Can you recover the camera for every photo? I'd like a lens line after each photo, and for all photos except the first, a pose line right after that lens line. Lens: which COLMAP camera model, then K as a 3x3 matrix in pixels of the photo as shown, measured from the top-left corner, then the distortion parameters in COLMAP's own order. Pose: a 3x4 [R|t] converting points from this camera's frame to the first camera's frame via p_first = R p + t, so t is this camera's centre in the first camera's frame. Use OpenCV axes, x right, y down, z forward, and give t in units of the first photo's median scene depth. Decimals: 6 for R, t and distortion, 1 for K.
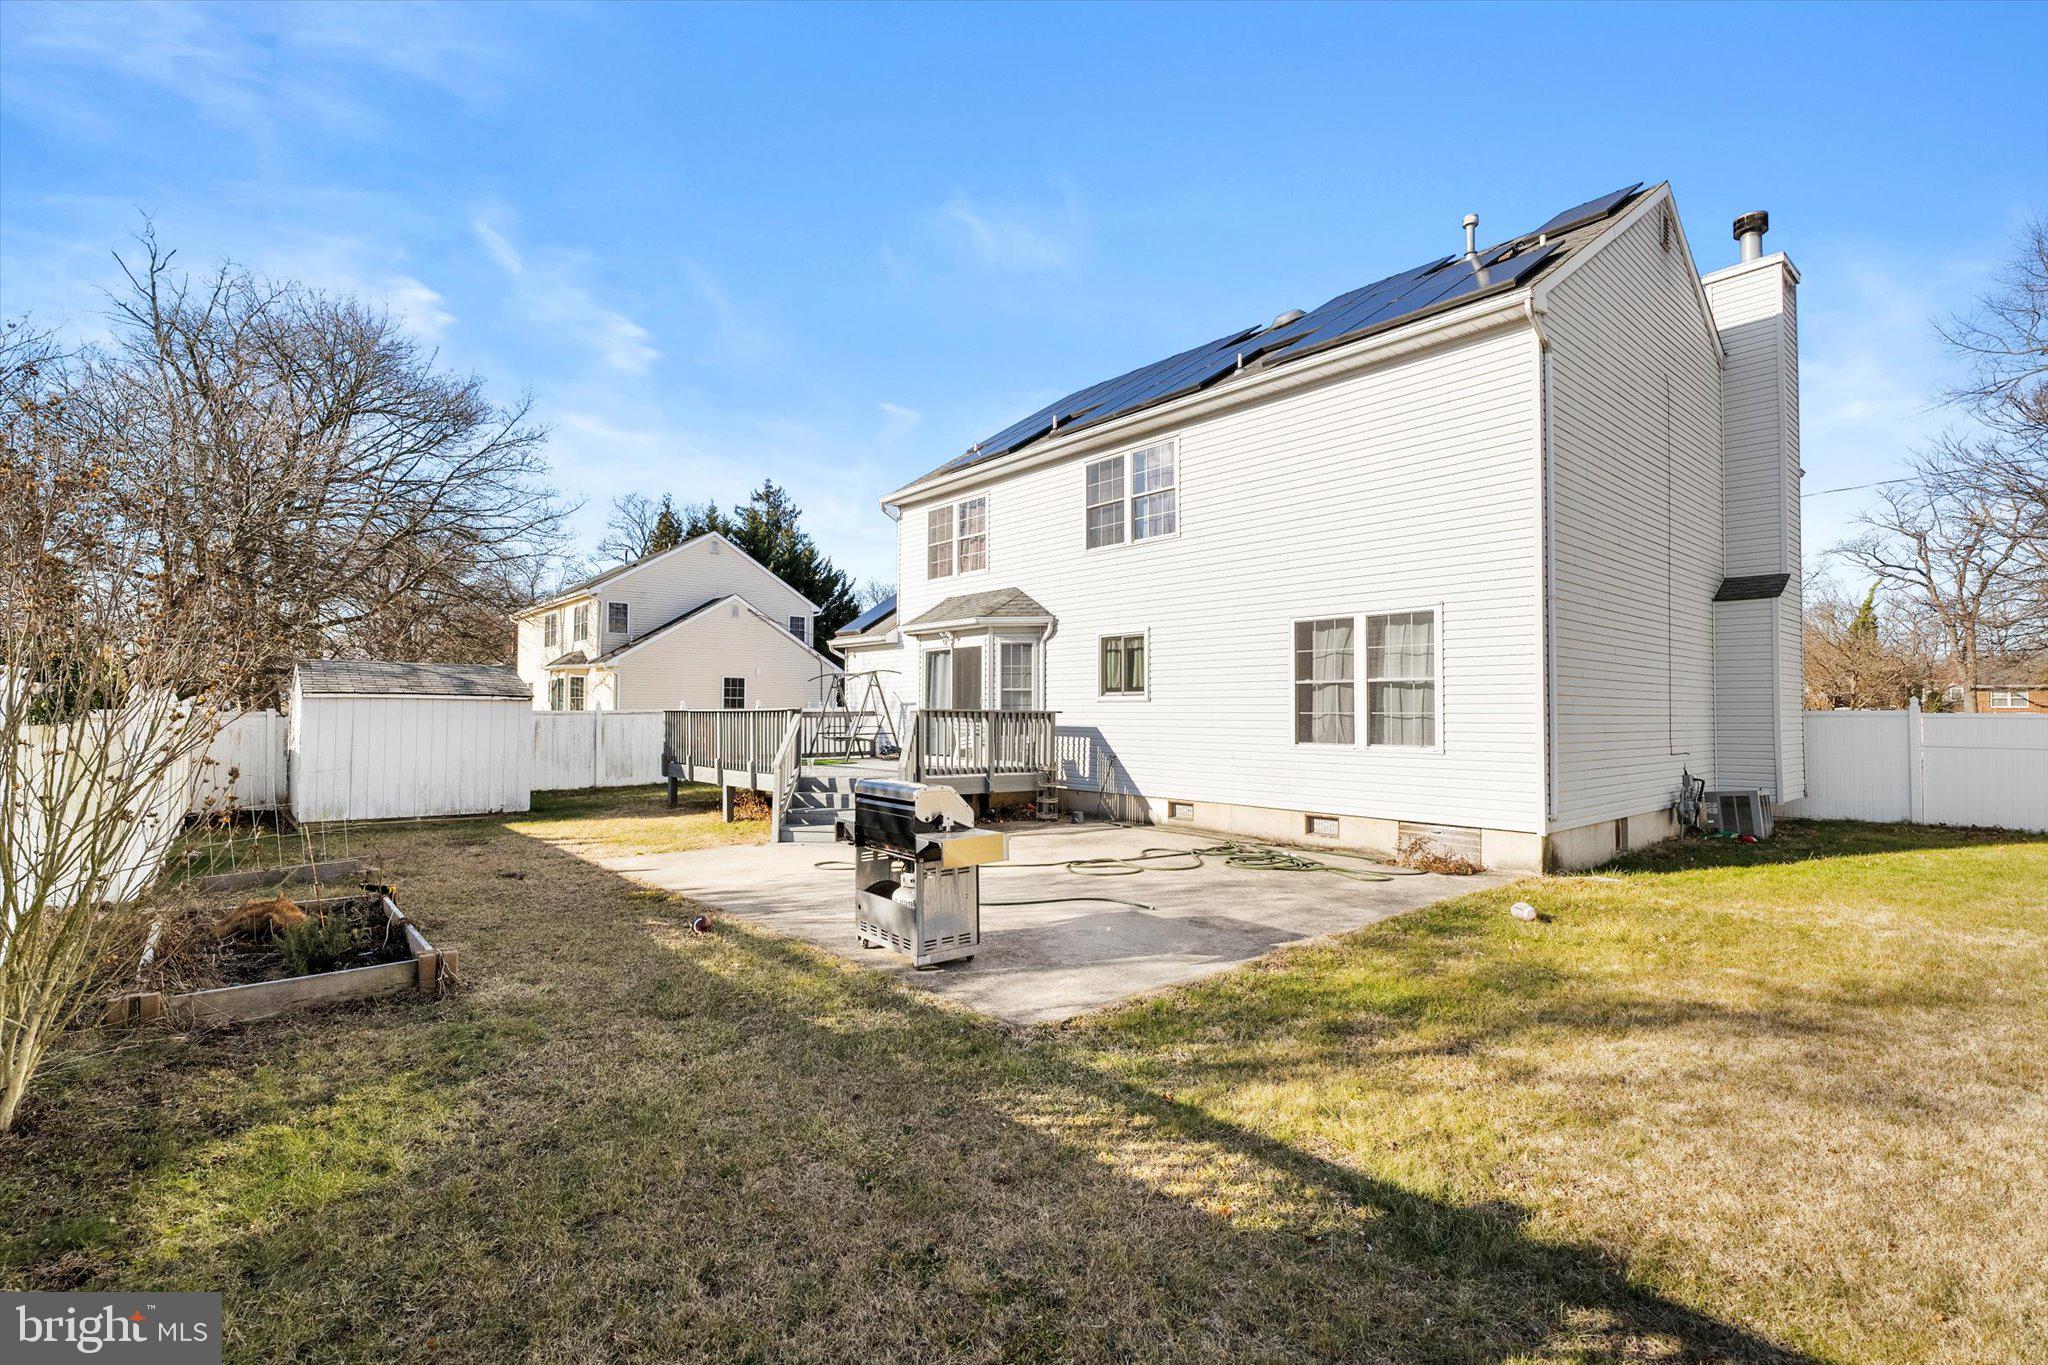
lens RADIAL K [[936.8, 0, 1020.2], [0, 936.8, 682.4], [0, 0, 1]] dist [-0.003825, 0.000841]
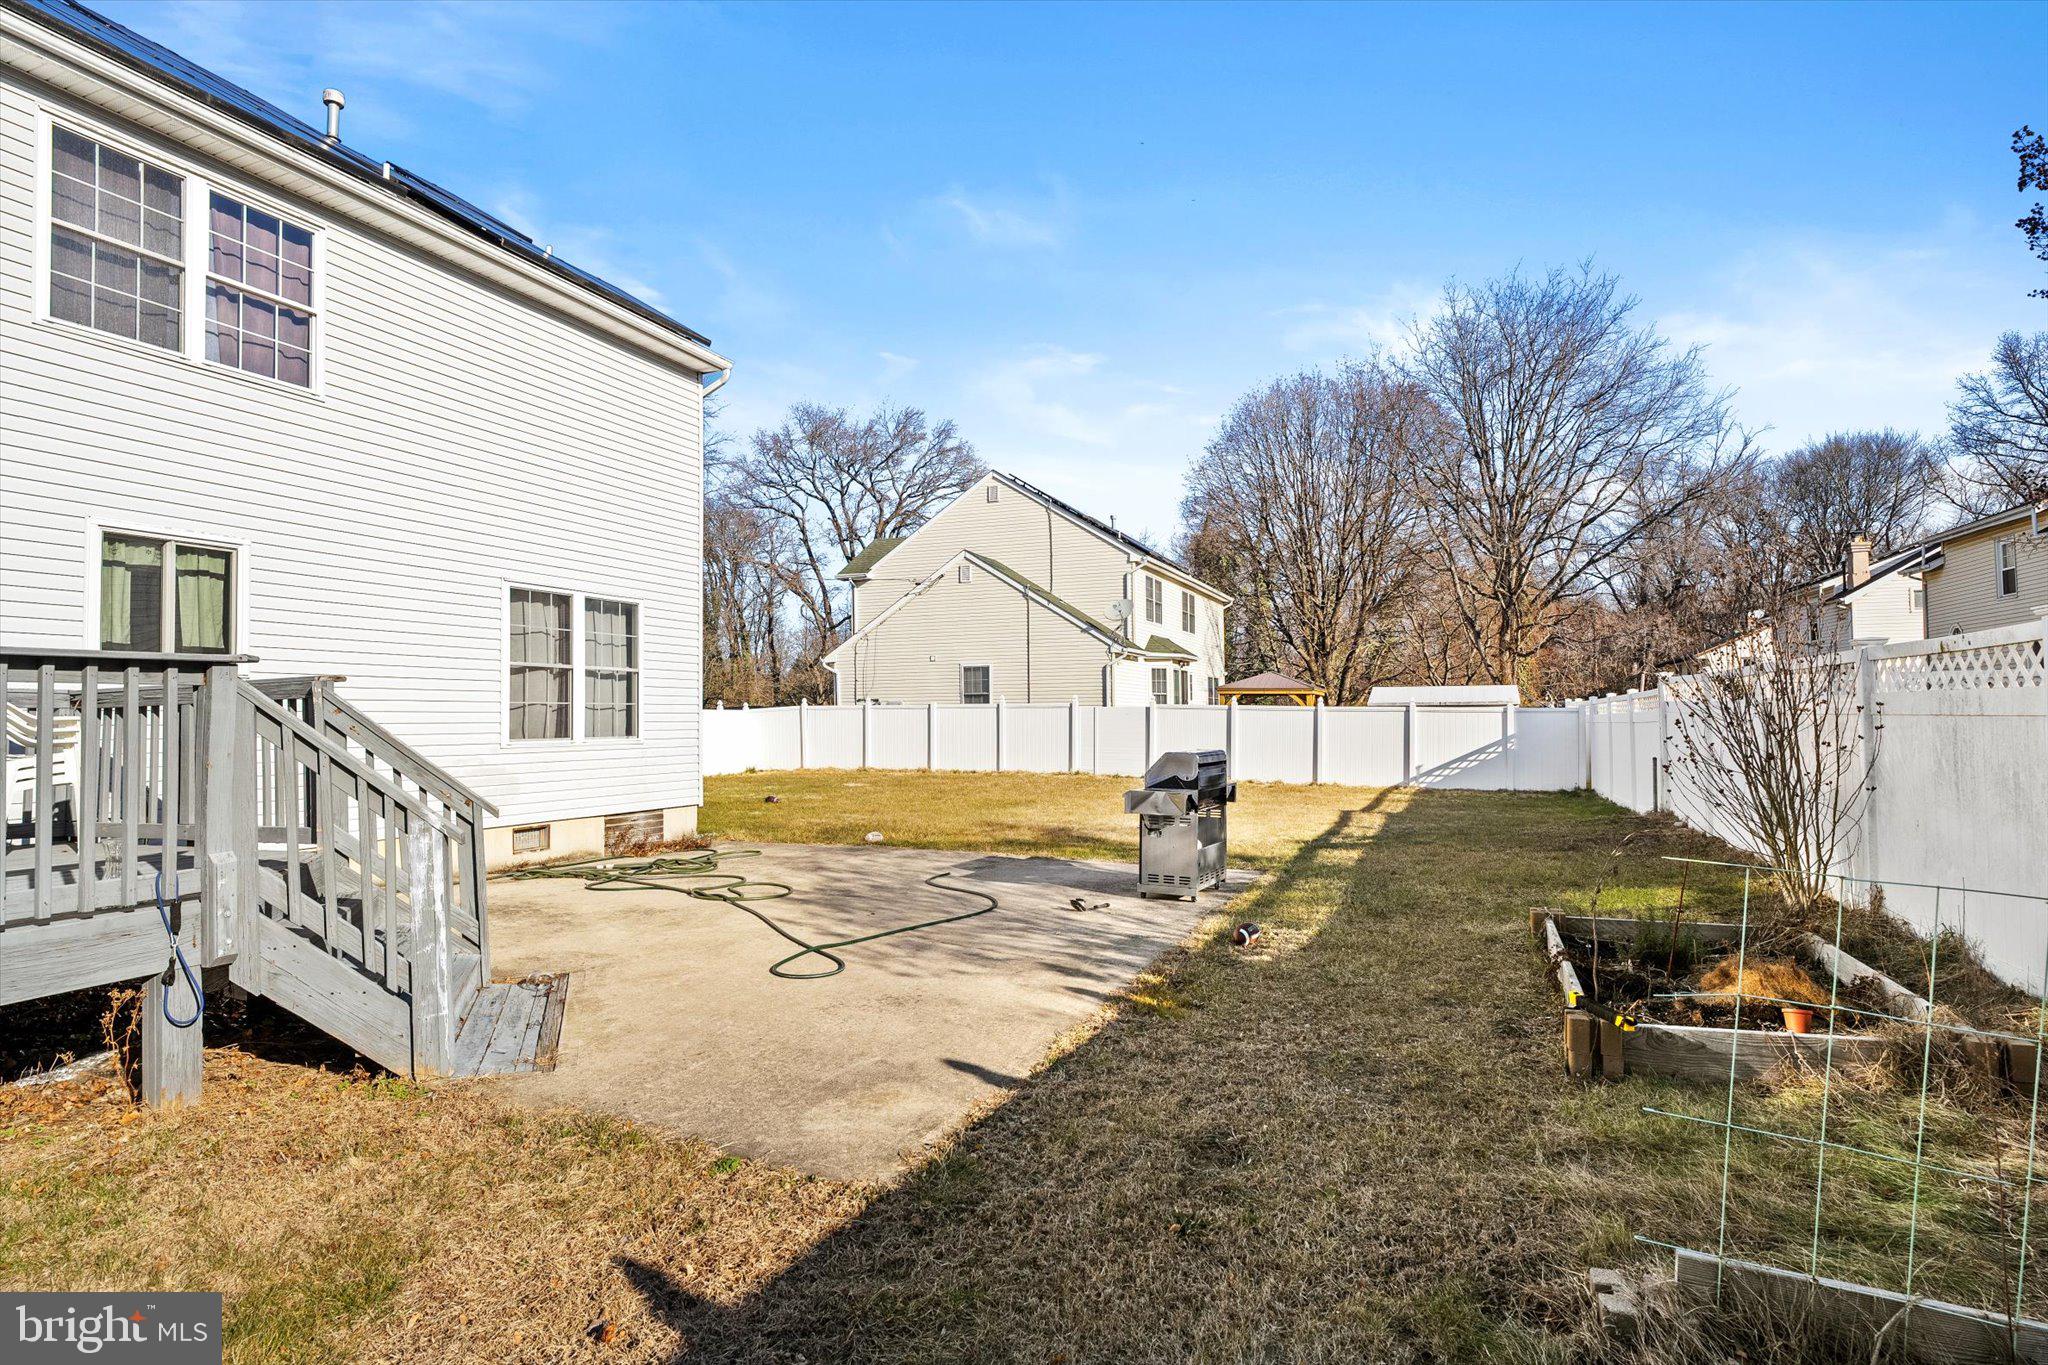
lens RADIAL K [[1057.9, 0, 1026.8], [0, 1057.9, 698.3], [0, 0, 1]] dist [-0.000918, 0.000620]
pose [[-0.453012, 0.020777, 0.891262, -1.474192], [-0.019976, 0.999241, -0.033448, 0.106812], [-0.891280, -0.032956, -0.452253, 2.141073]]
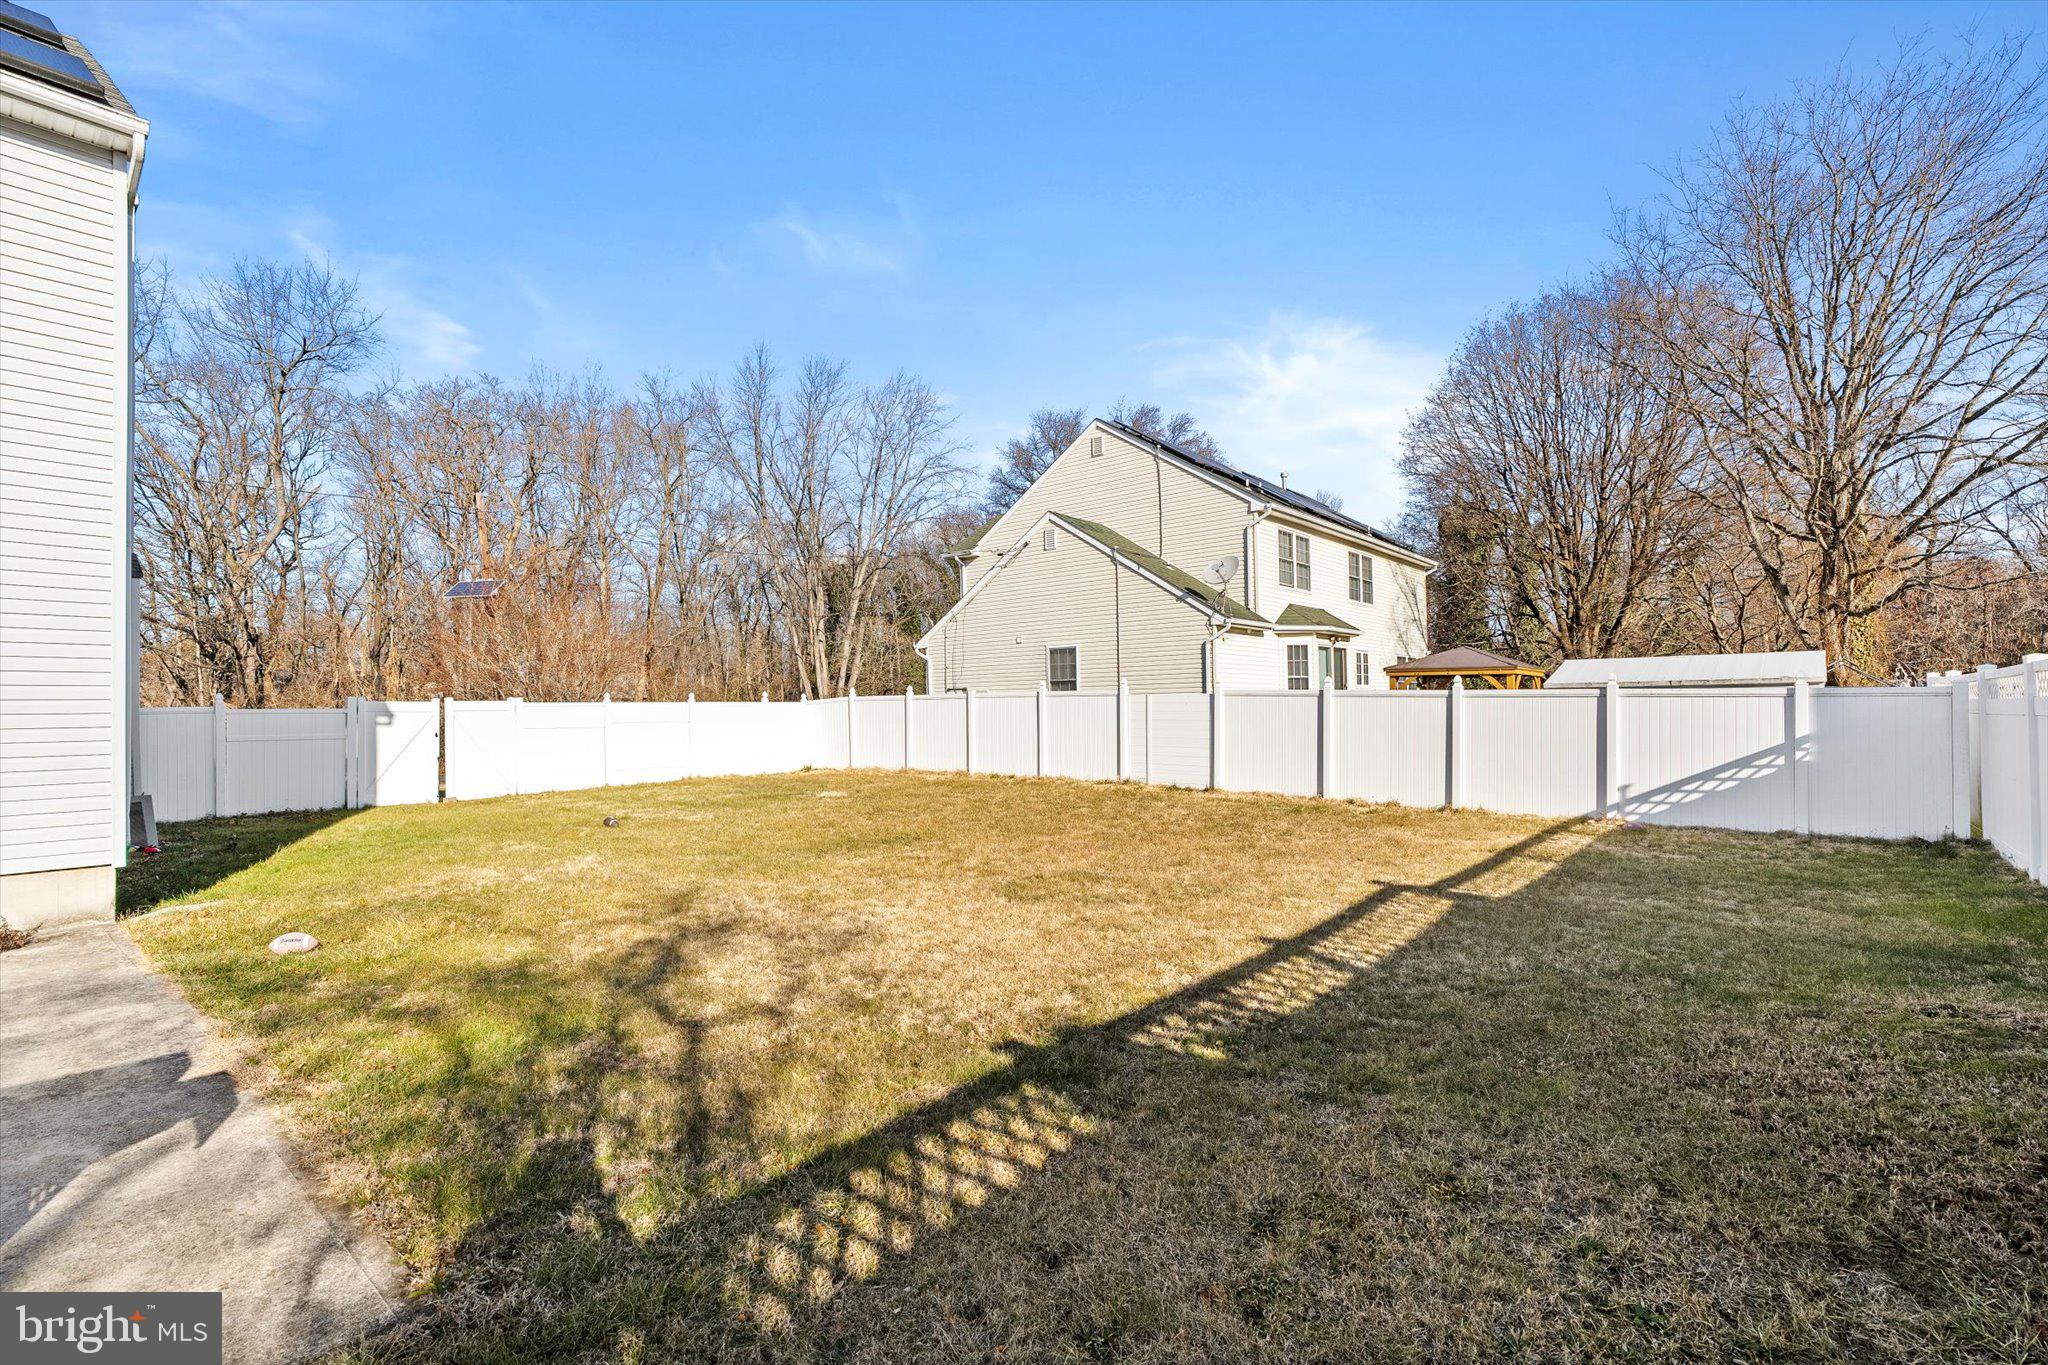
lens RADIAL K [[936.8, 0, 1019.1], [0, 936.8, 700.9], [0, 0, 1]] dist [-0.003825, 0.000841]
pose [[-0.160774, 0.011549, 0.986924, -0.518791], [-0.017001, 0.999751, -0.014469, 0.060591], [-0.986845, -0.019105, -0.160538, 0.785100]]
